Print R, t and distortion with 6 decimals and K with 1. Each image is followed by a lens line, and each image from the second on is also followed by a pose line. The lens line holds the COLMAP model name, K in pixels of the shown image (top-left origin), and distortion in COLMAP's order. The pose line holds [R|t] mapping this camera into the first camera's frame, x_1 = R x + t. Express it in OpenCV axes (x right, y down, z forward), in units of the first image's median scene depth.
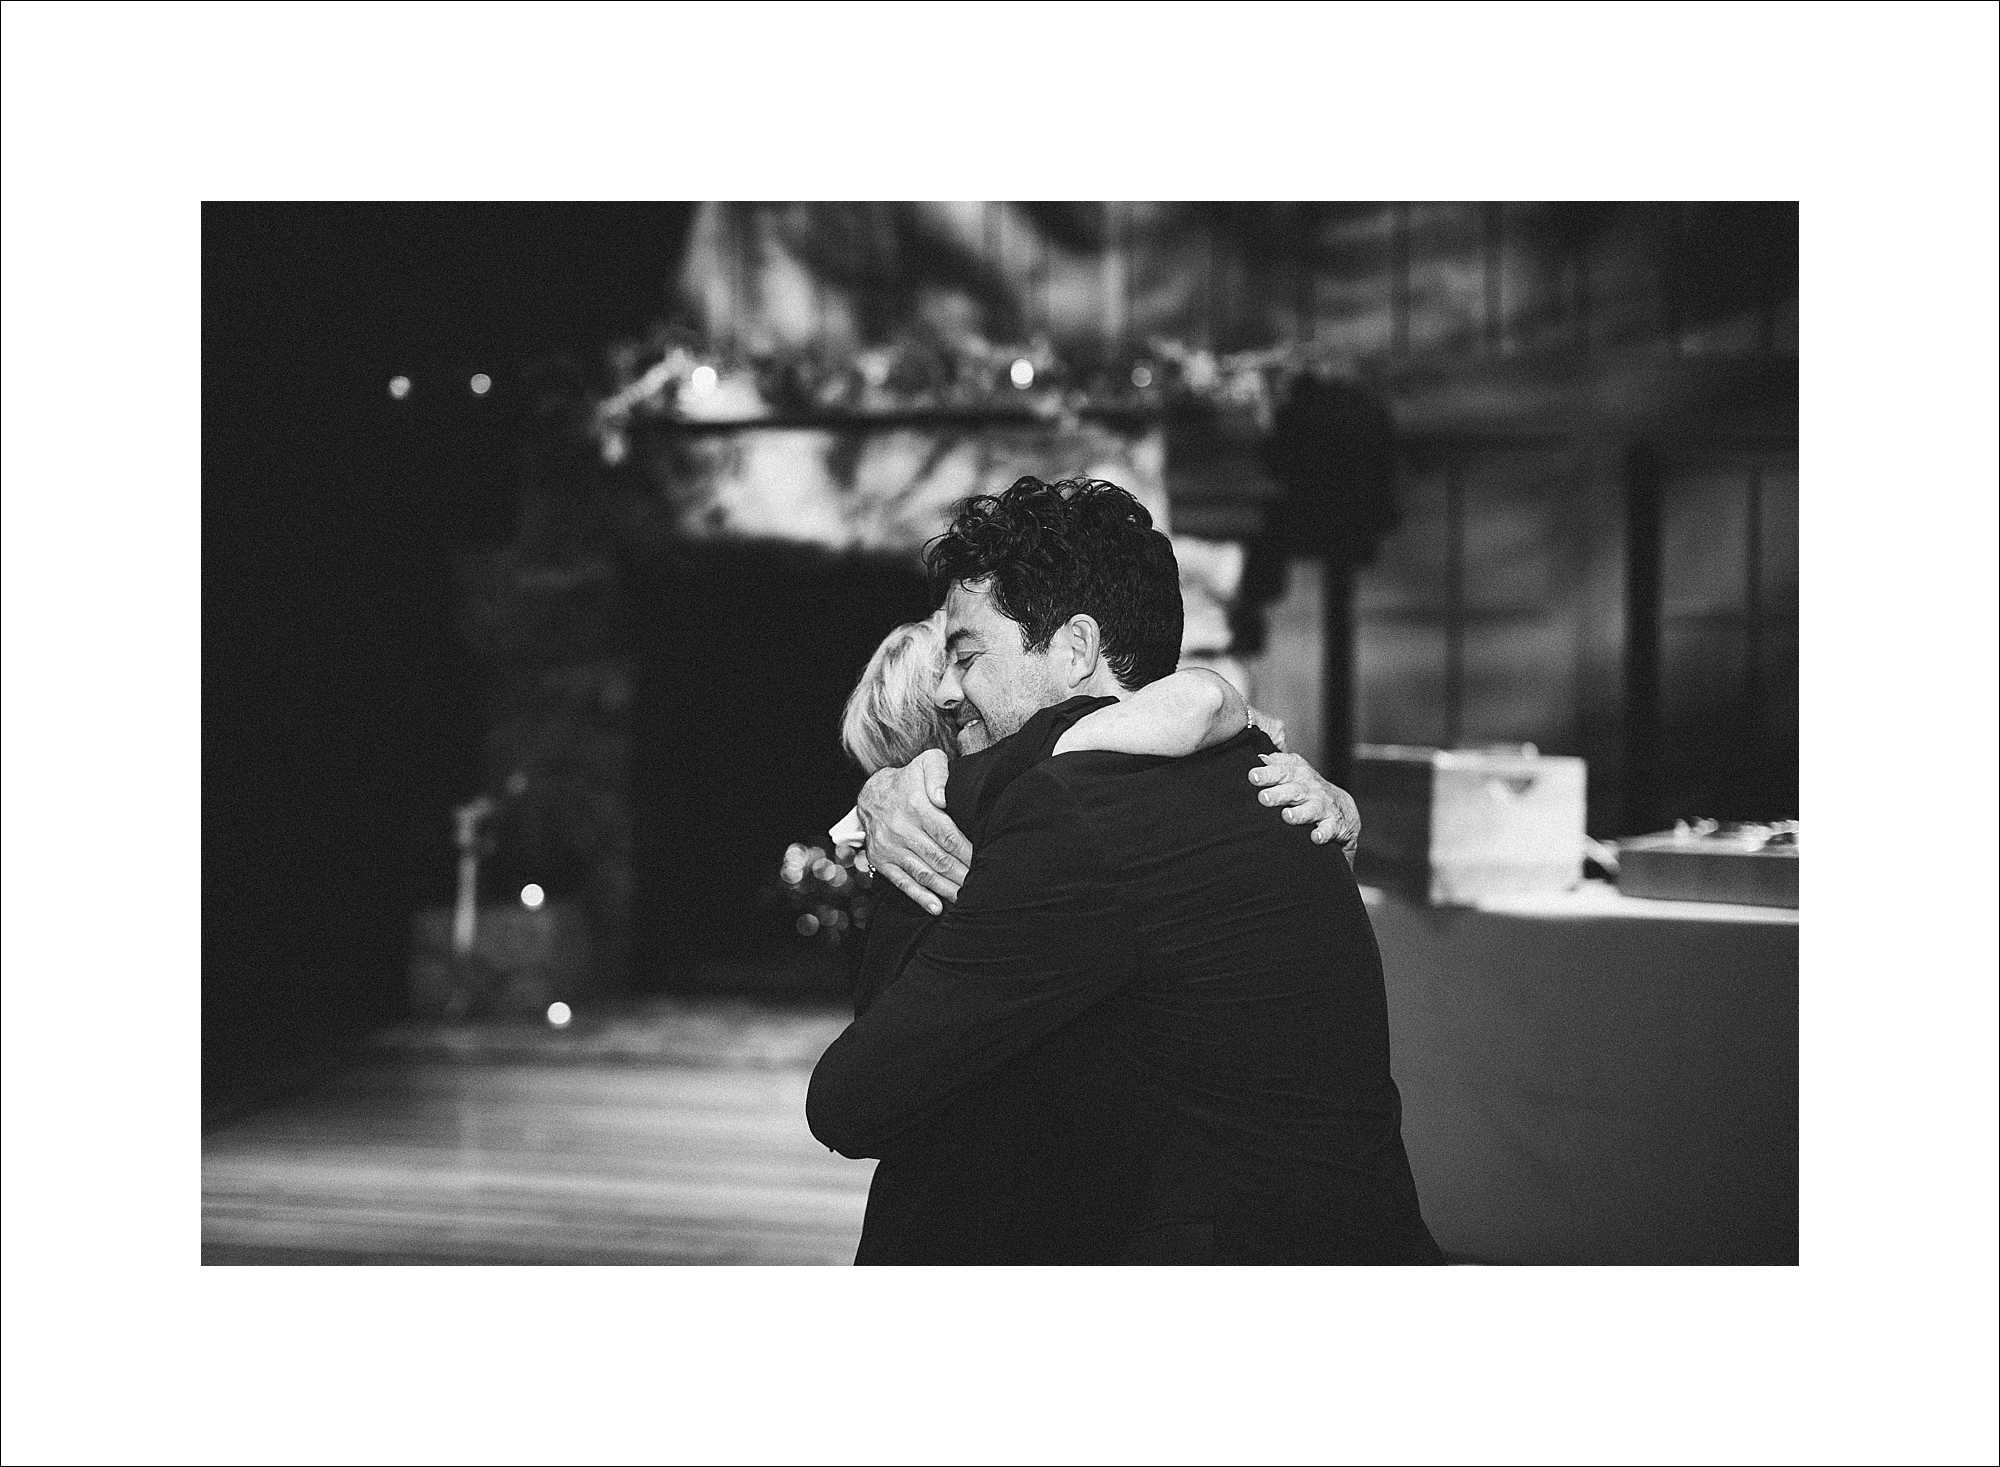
lens RADIAL K [[2379.5, 0, 1000.0], [0, 2379.5, 733.5], [0, 0, 1]] dist [-0.095157, 0.003761]
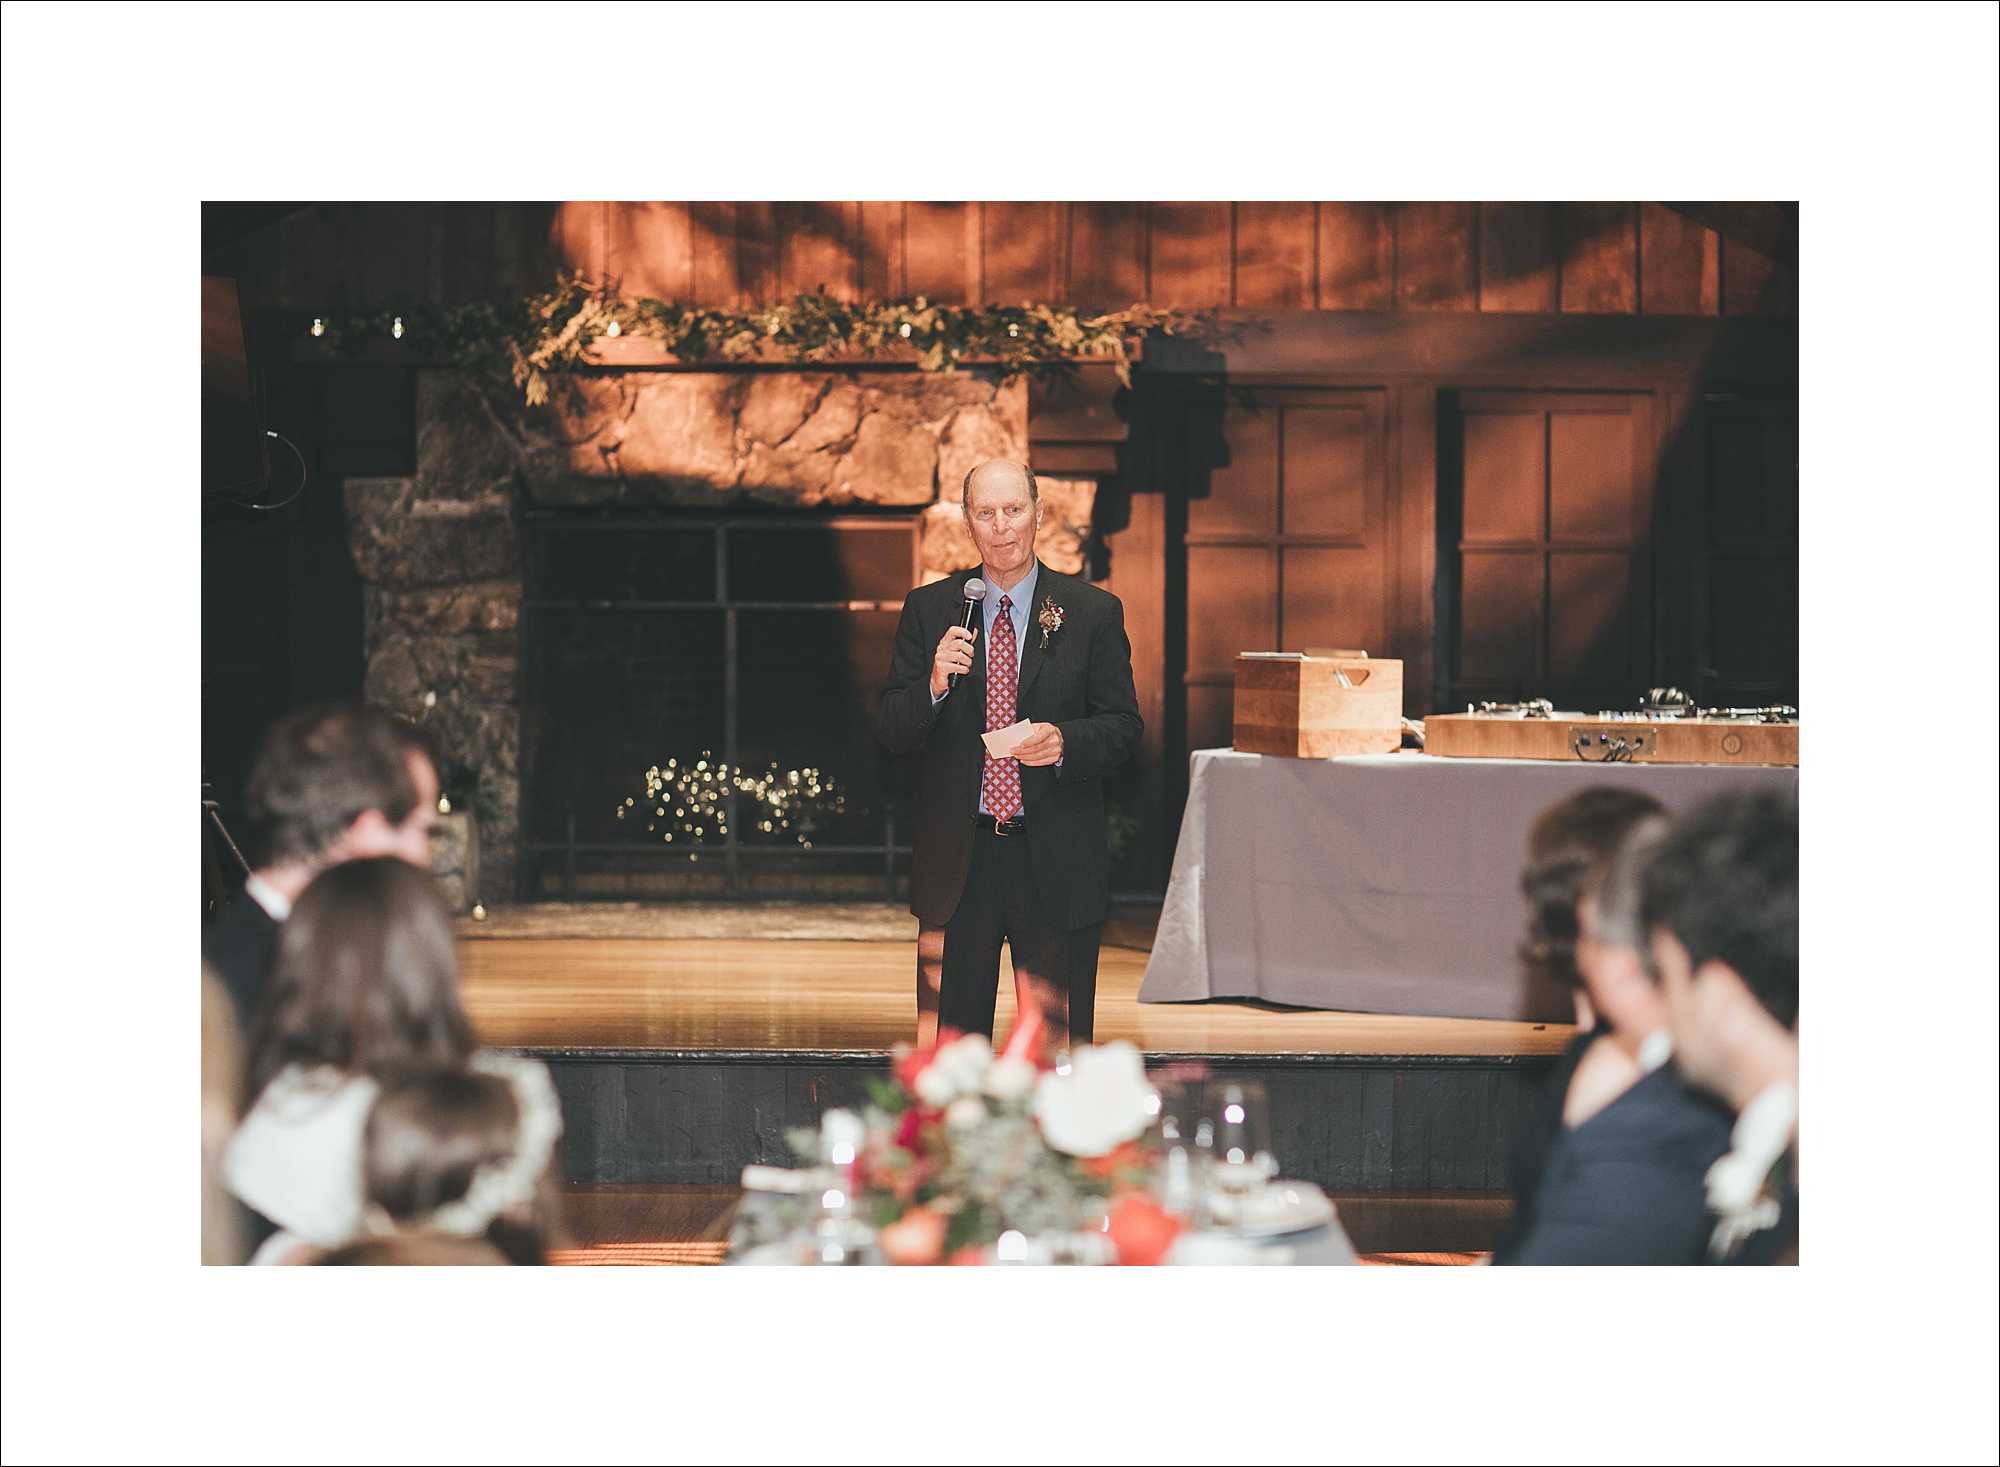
lens RADIAL K [[3829.2, 0, 1000.0], [0, 3829.2, 733.5], [0, 0, 1]] dist [-0.013587, -1.376838]
pose [[0.989678, -0.004637, 0.143235, -0.196506], [0.002911, 0.999921, 0.012255, 0.016350], [-0.143281, -0.011712, 0.989613, -0.758080]]
